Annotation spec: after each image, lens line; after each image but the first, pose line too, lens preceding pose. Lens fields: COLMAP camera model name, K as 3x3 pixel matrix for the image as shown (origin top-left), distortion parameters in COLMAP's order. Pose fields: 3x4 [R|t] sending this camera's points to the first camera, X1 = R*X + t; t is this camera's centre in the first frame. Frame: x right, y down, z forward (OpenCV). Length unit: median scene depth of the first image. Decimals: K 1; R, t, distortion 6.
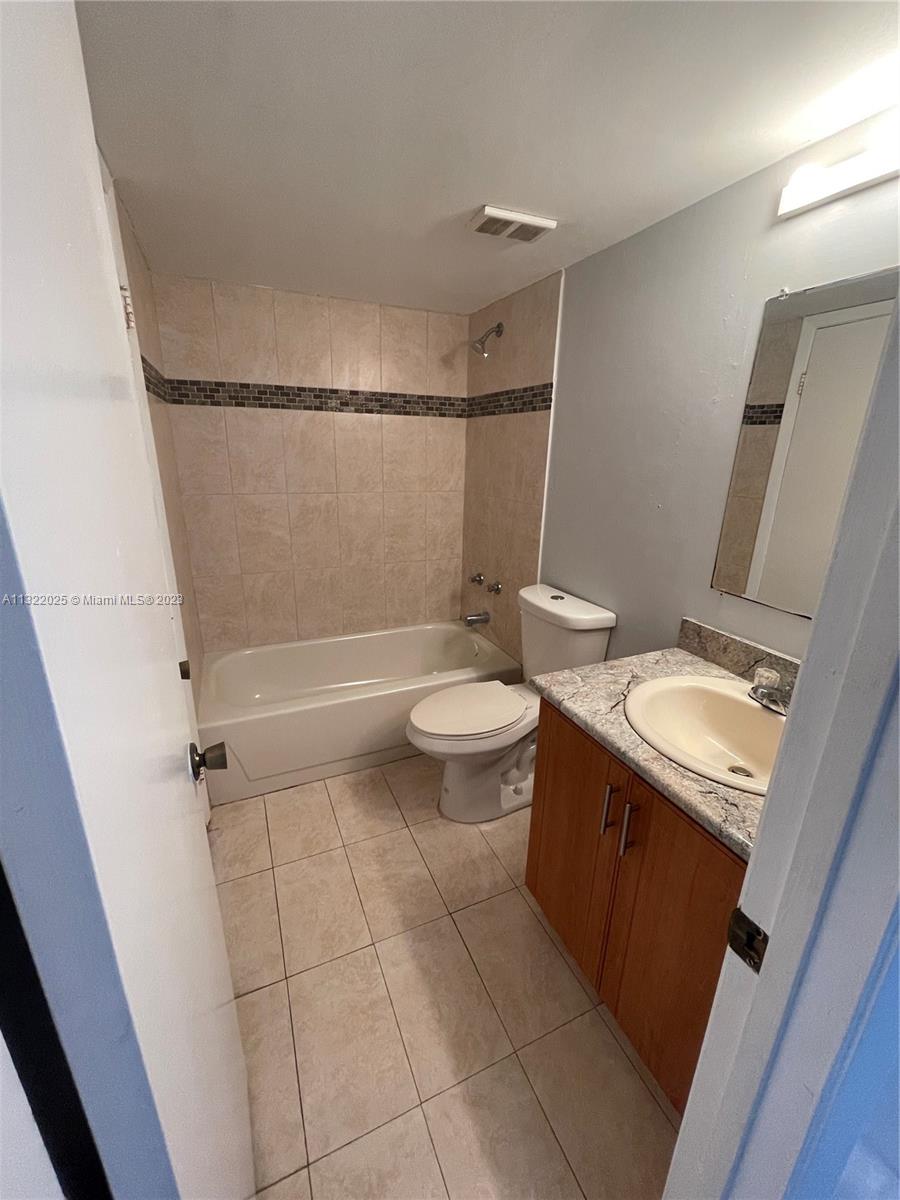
lens RADIAL K [[485.0, 0, 450.0], [0, 485.0, 600.0], [0, 0, 1]] dist [0.002177, 0.000561]
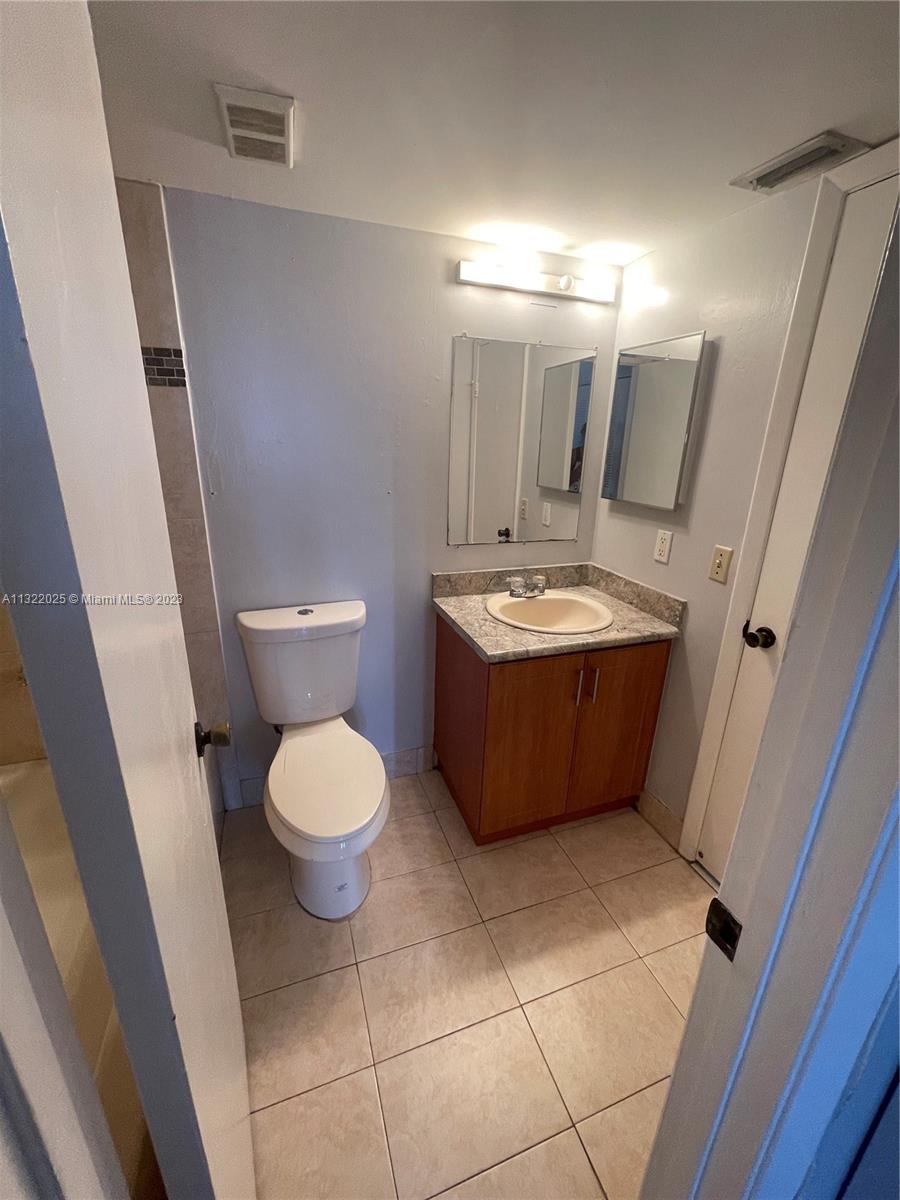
lens RADIAL K [[485.0, 0, 450.0], [0, 485.0, 600.0], [0, 0, 1]] dist [0.002177, 0.000561]
pose [[0.075866, -0.333926, 0.939541, -0.761013], [0.285222, 0.910153, 0.300450, -0.282343], [-0.955454, 0.245184, 0.164292, 0.790477]]
